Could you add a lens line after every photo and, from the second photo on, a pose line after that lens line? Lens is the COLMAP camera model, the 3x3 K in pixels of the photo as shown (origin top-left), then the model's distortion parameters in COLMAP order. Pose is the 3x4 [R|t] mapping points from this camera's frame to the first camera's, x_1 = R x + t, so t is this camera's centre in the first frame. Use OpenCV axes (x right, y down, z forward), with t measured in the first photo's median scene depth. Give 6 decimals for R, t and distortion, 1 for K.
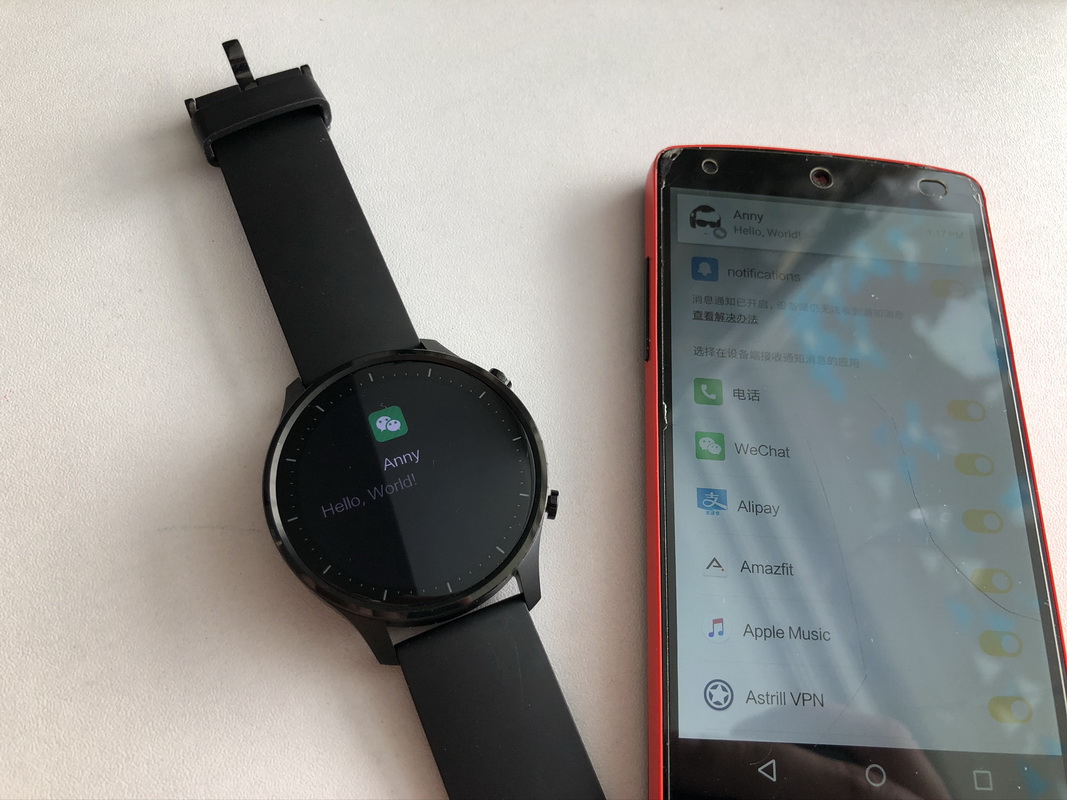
lens RADIAL K [[925.6, 0, 533.5], [0, 925.6, 400.0], [0, 0, 1]] dist [-0.006673, -0.021152]
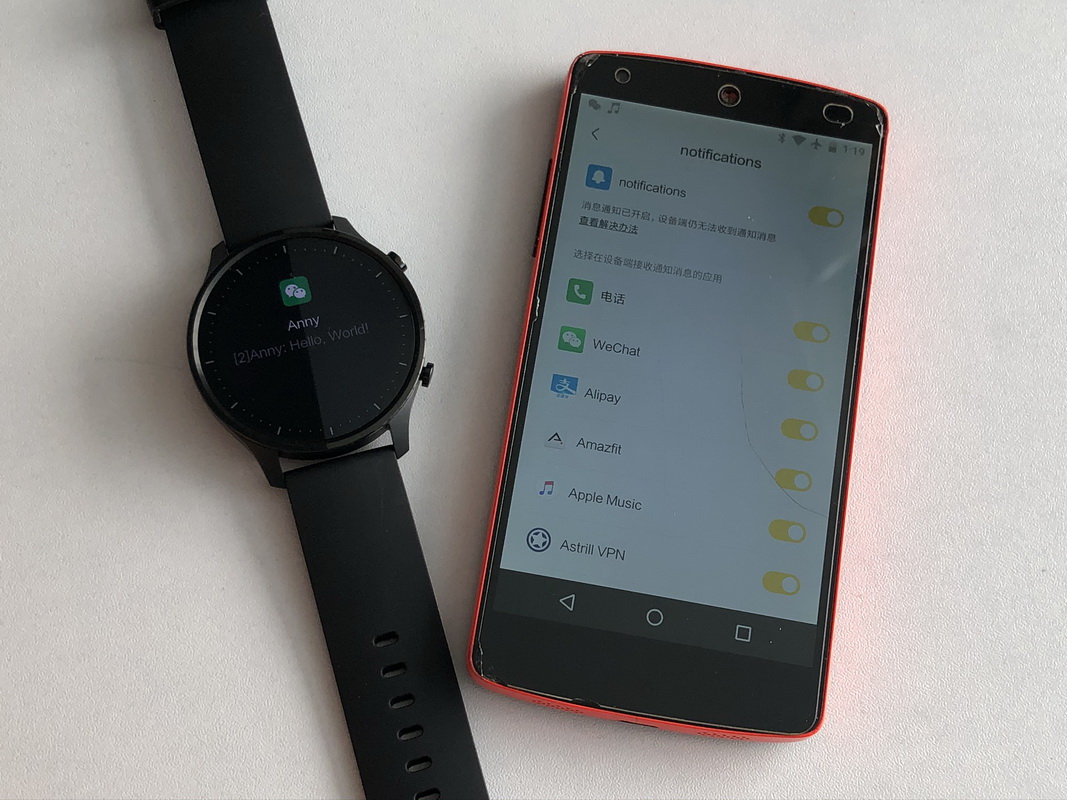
lens RADIAL K [[1586.1, 0, 533.5], [0, 1586.1, 400.0], [0, 0, 1]] dist [0.250358, -1.380248]
pose [[0.993180, 0.109179, -0.040916, 0.244286], [-0.103505, 0.987160, 0.121660, -0.117104], [0.053673, -0.116596, 0.991728, -1.025149]]
